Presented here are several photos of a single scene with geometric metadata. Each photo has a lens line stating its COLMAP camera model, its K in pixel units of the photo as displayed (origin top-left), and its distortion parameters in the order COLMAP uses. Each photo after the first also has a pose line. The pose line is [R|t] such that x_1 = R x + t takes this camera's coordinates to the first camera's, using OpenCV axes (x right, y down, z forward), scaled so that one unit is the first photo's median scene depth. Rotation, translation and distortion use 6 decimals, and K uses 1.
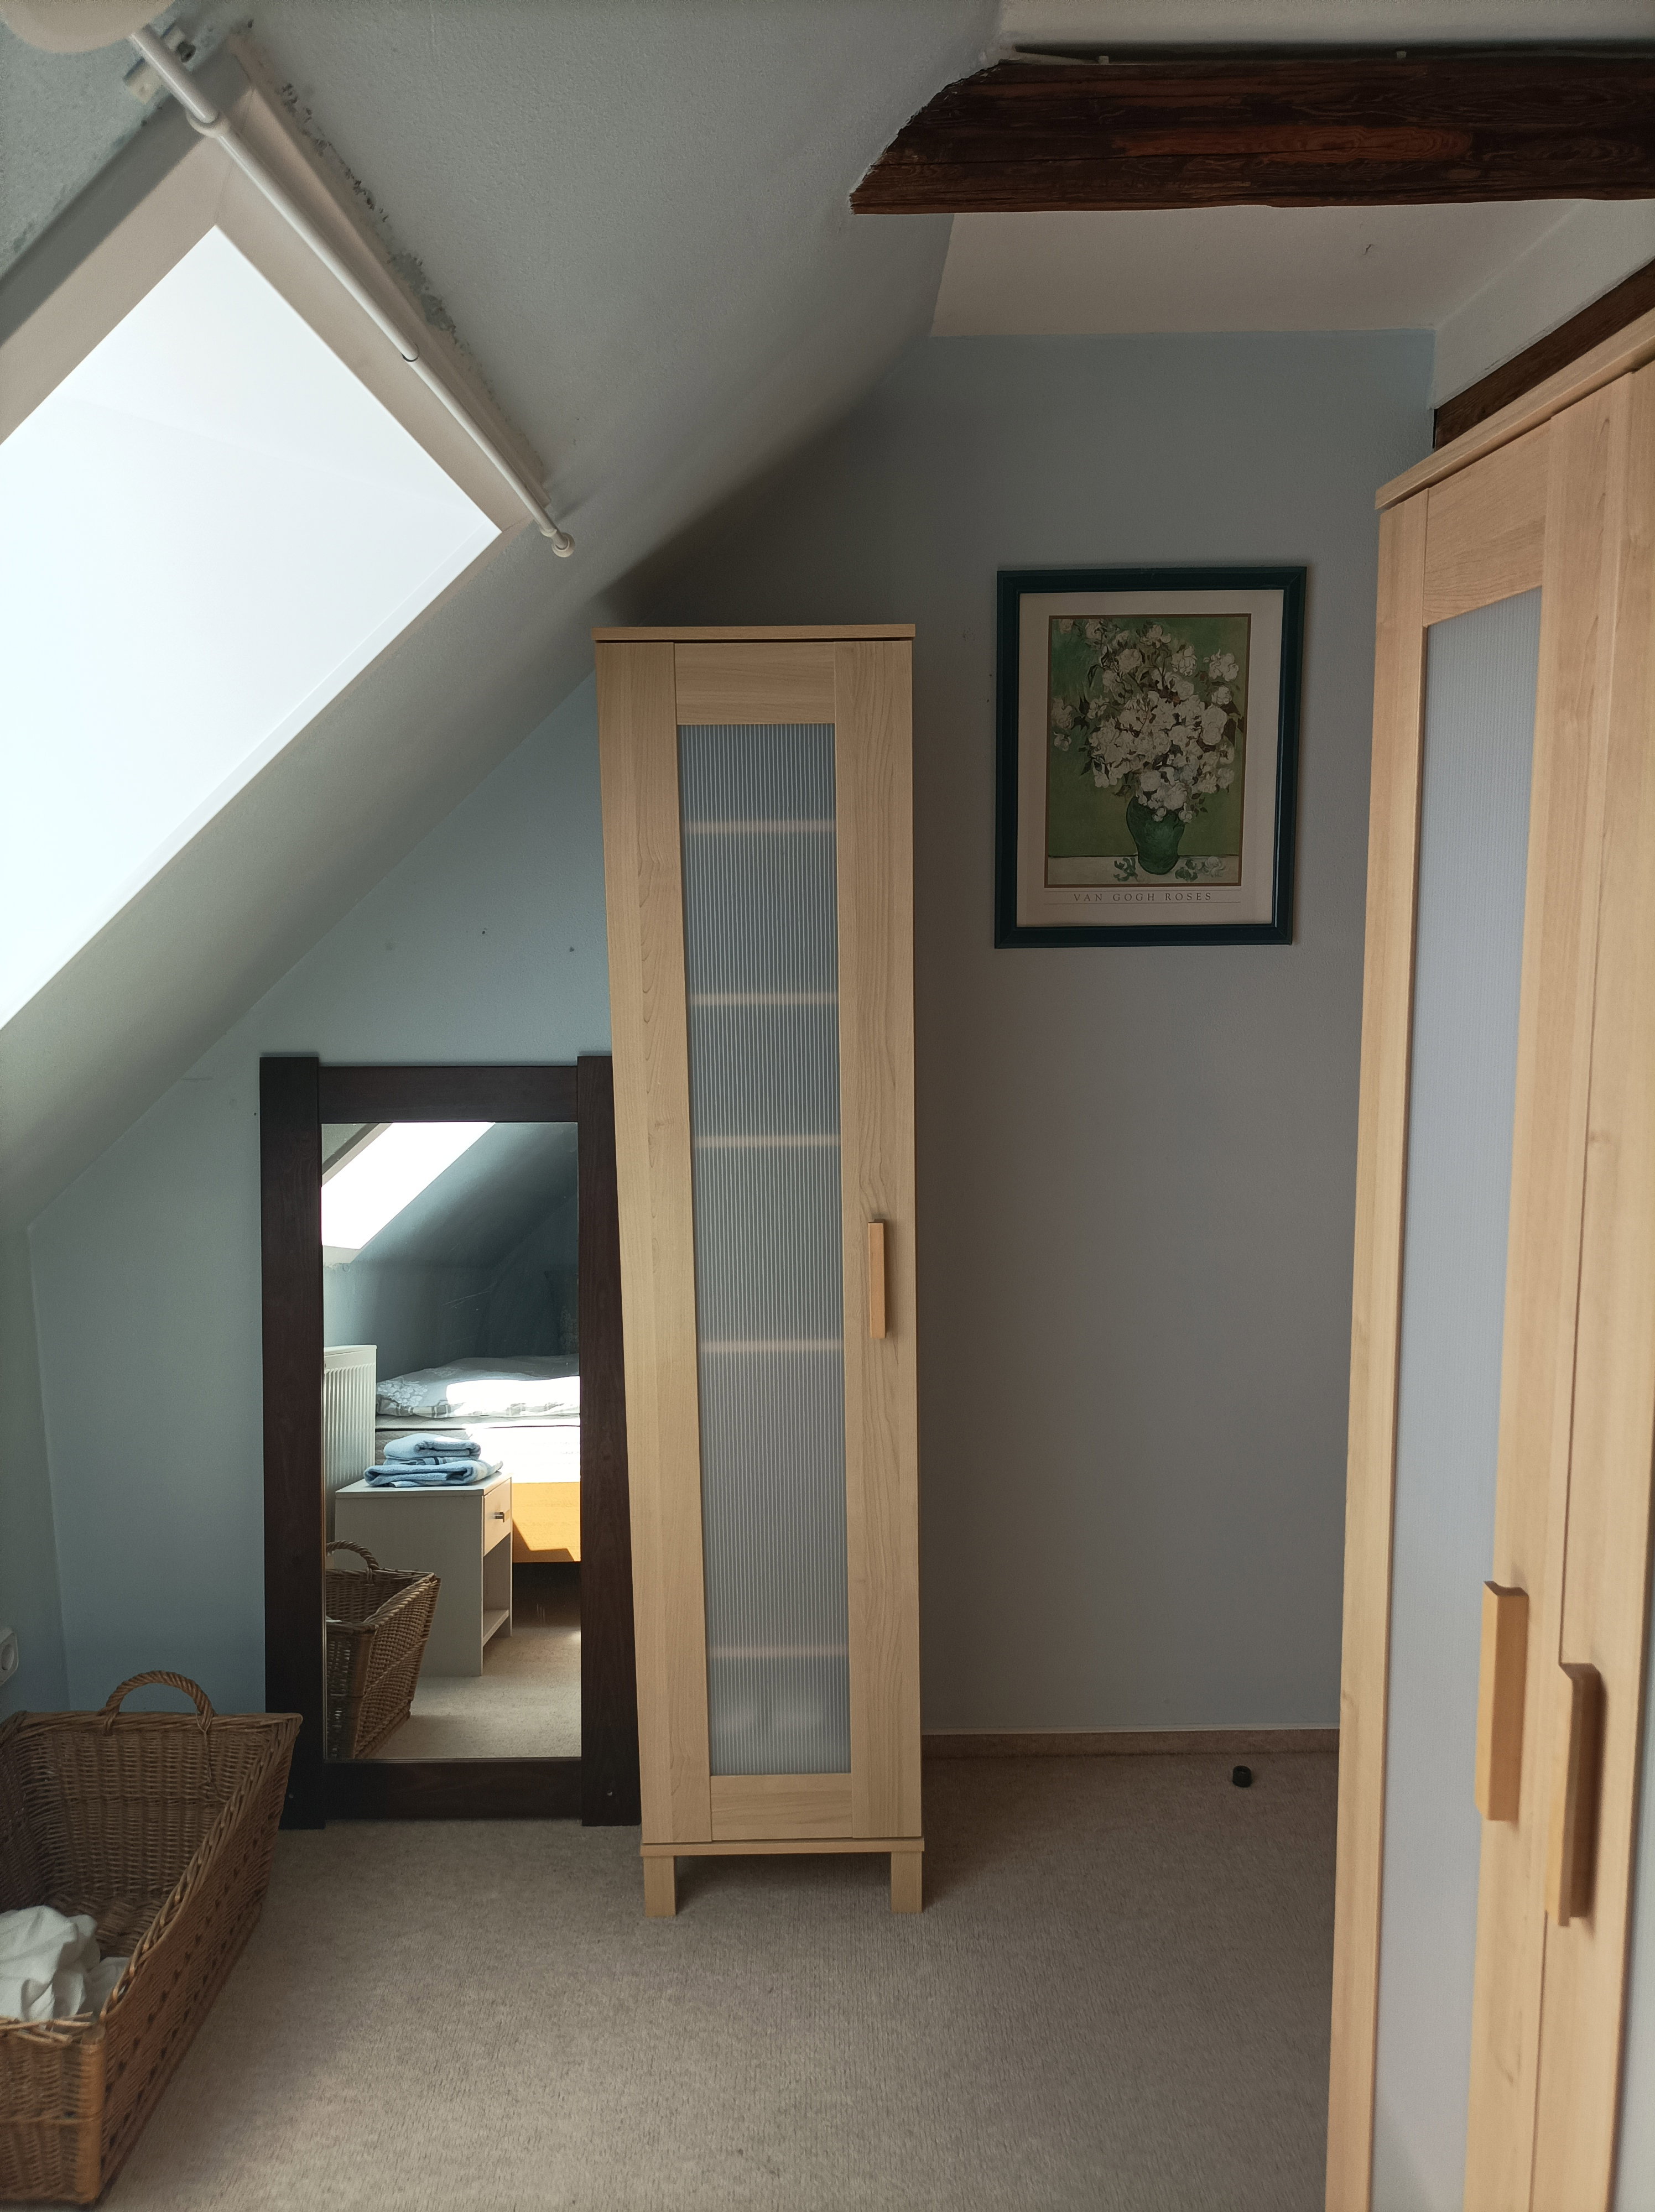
lens RADIAL K [[1630.9, 0, 831.3], [0, 1630.9, 1107.0], [0, 0, 1]] dist [0.016610, -0.005849]
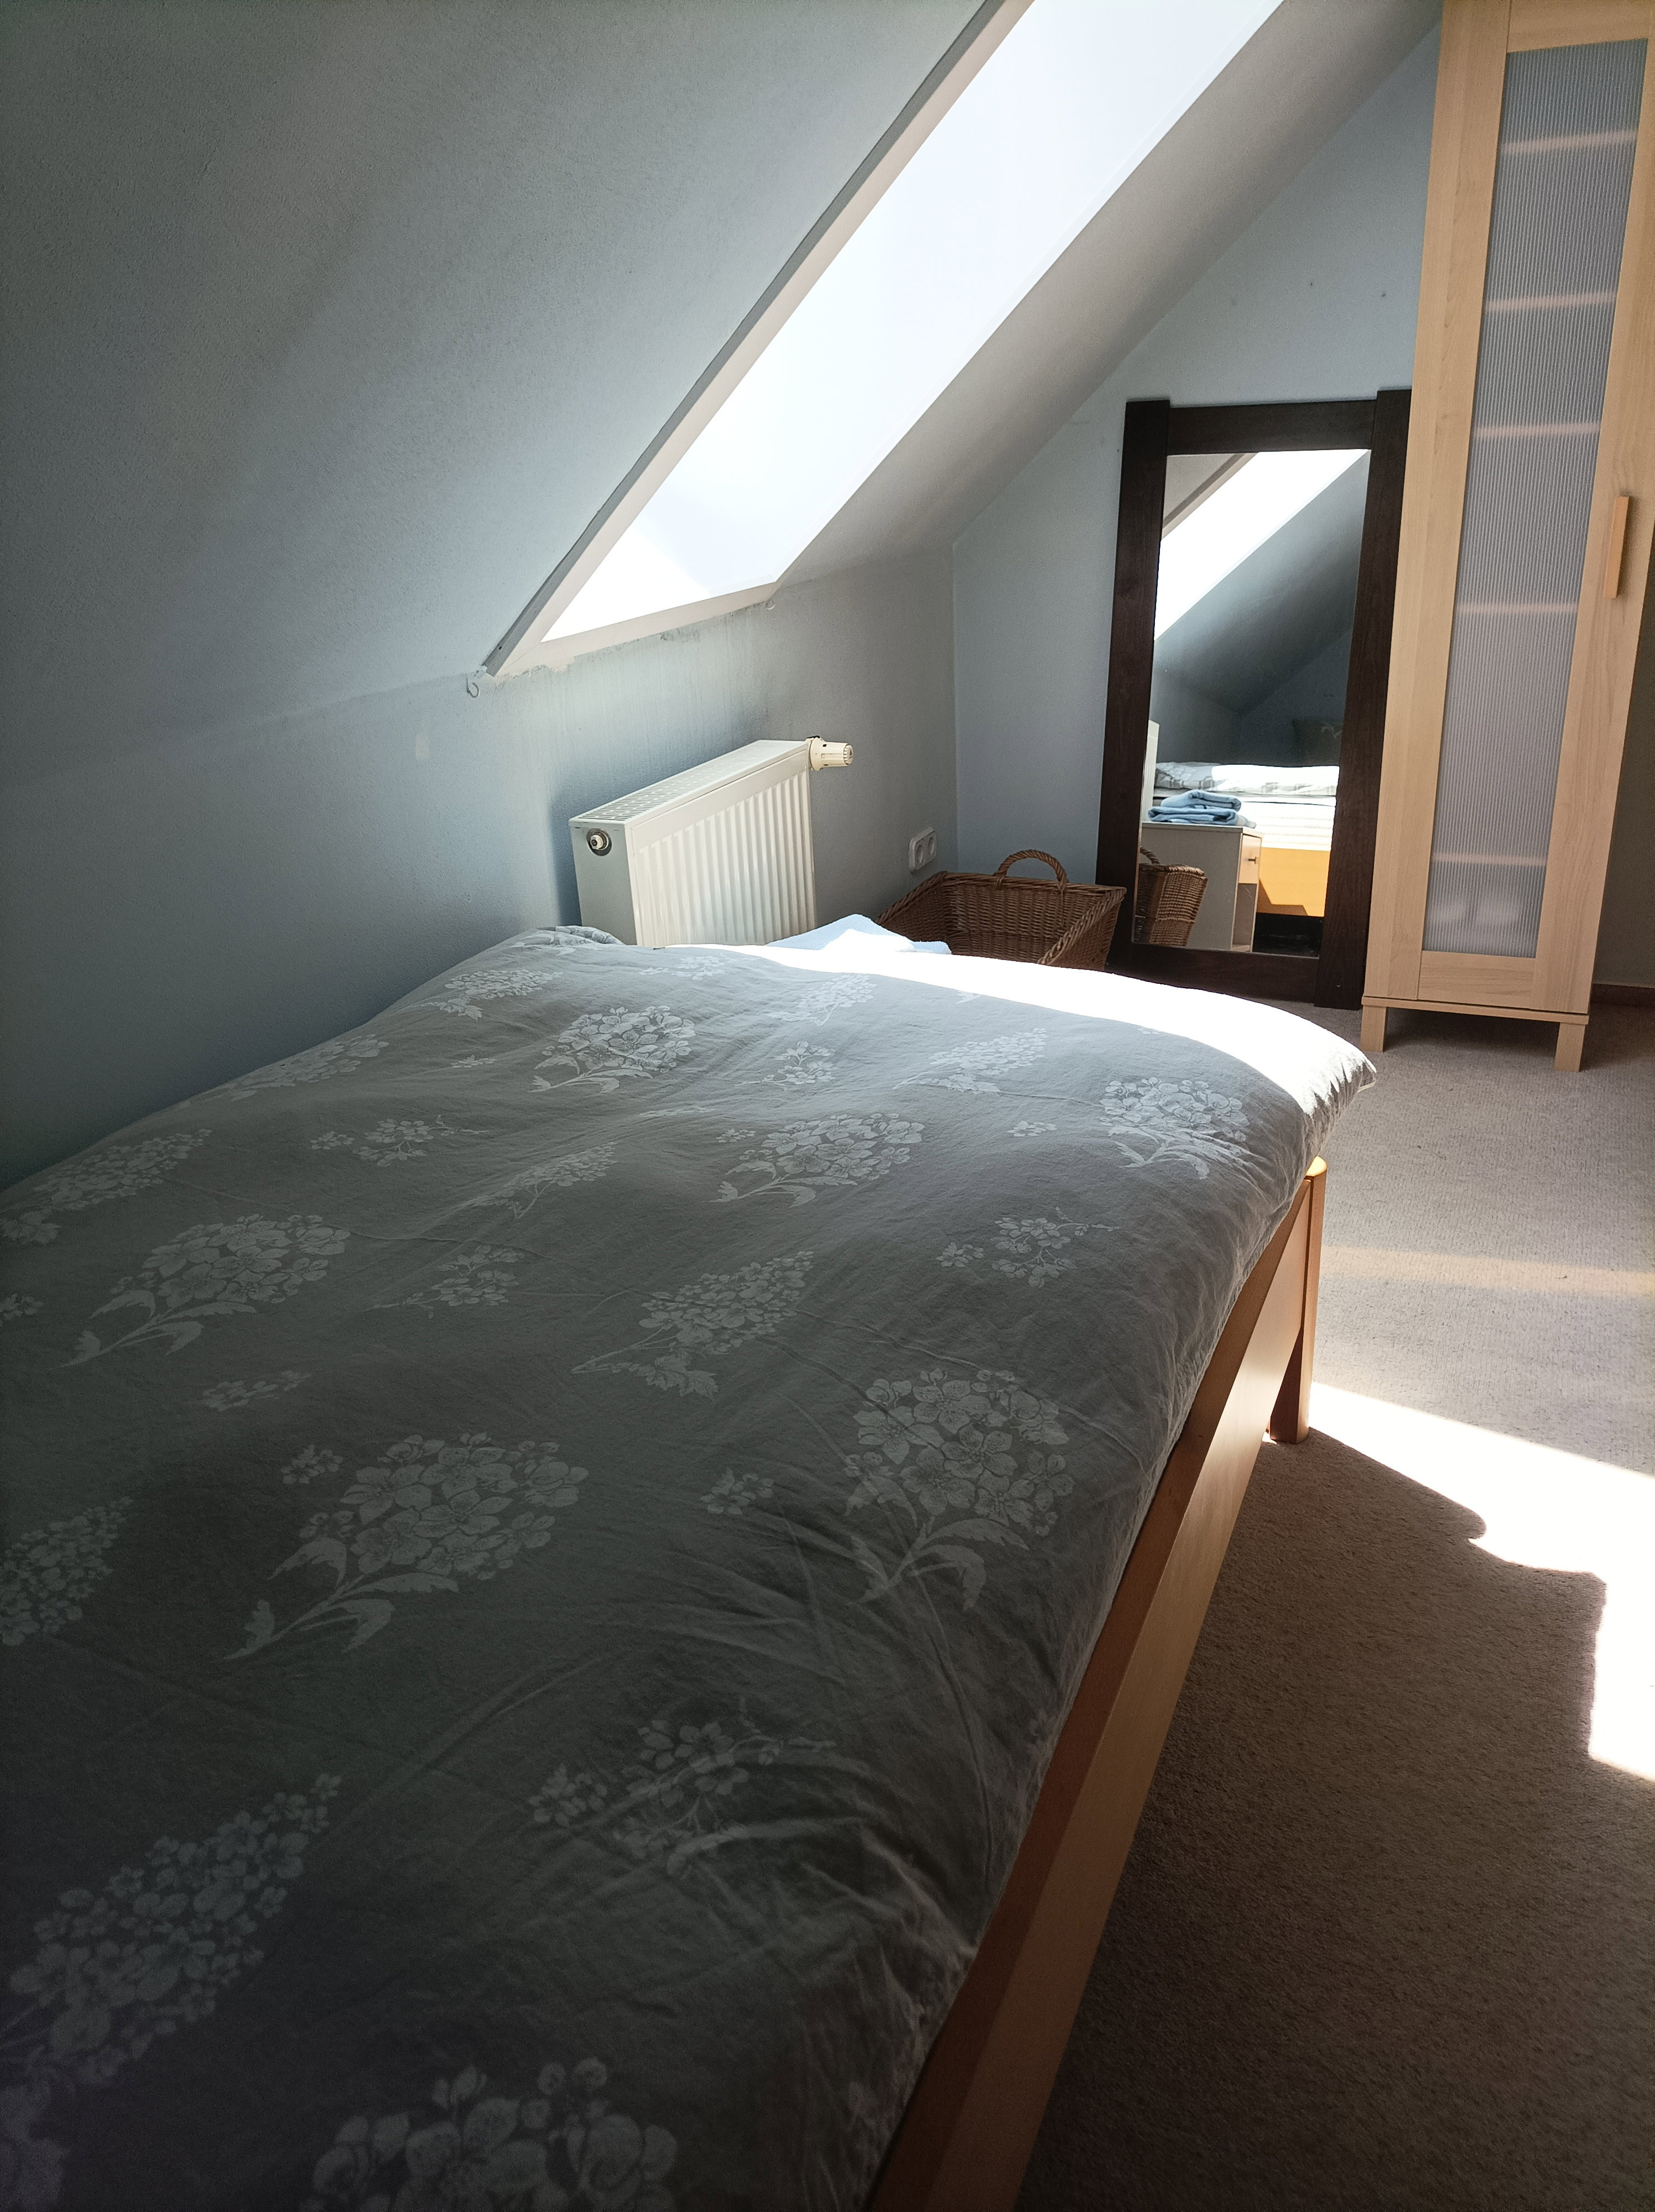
lens RADIAL K [[1630.9, 0, 812.3], [0, 1630.9, 1108.0], [0, 0, 1]] dist [0.016610, -0.005849]
pose [[0.903209, 0.134846, -0.407467, 0.038440], [-0.023348, 0.963394, 0.267070, 0.184221], [0.428565, -0.231707, 0.873295, -0.422162]]
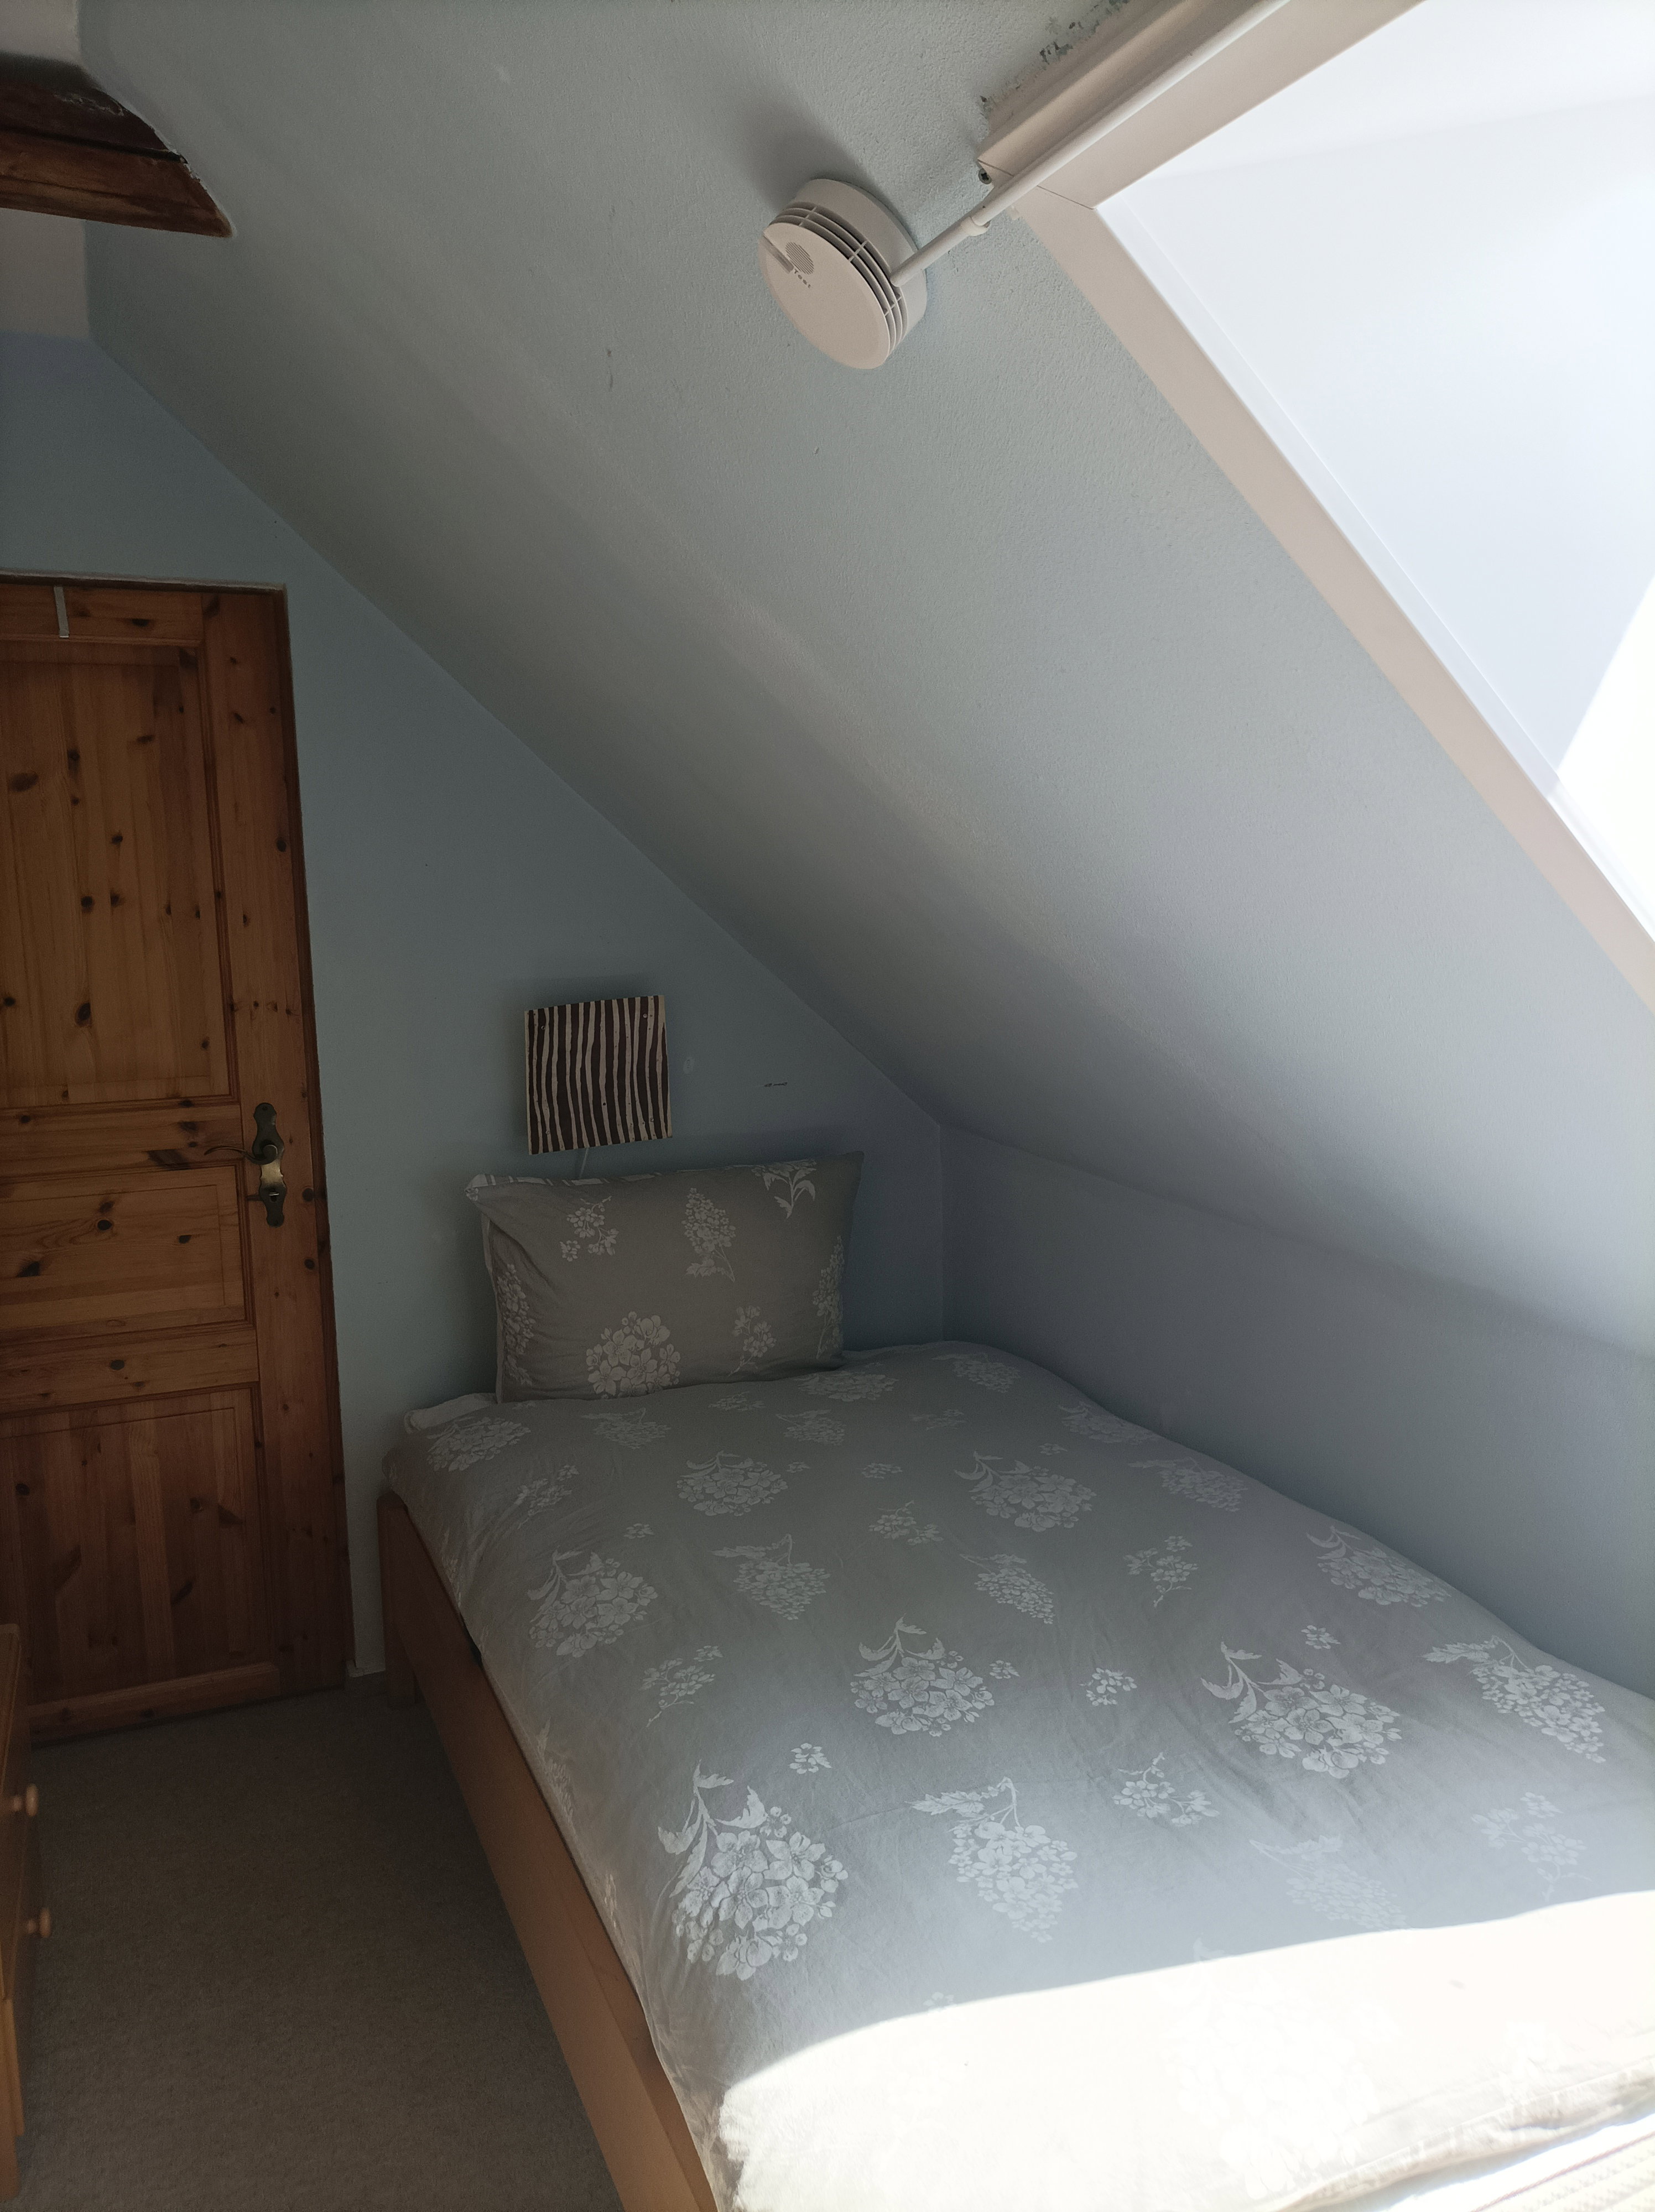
lens RADIAL K [[1630.9, 0, 824.2], [0, 1630.9, 1103.5], [0, 0, 1]] dist [0.016610, -0.005849]
pose [[-0.923314, 0.076572, -0.376336, 0.121881], [-0.039626, 0.955697, 0.291673, -0.318297], [0.381997, 0.284218, -0.879374, 1.575250]]
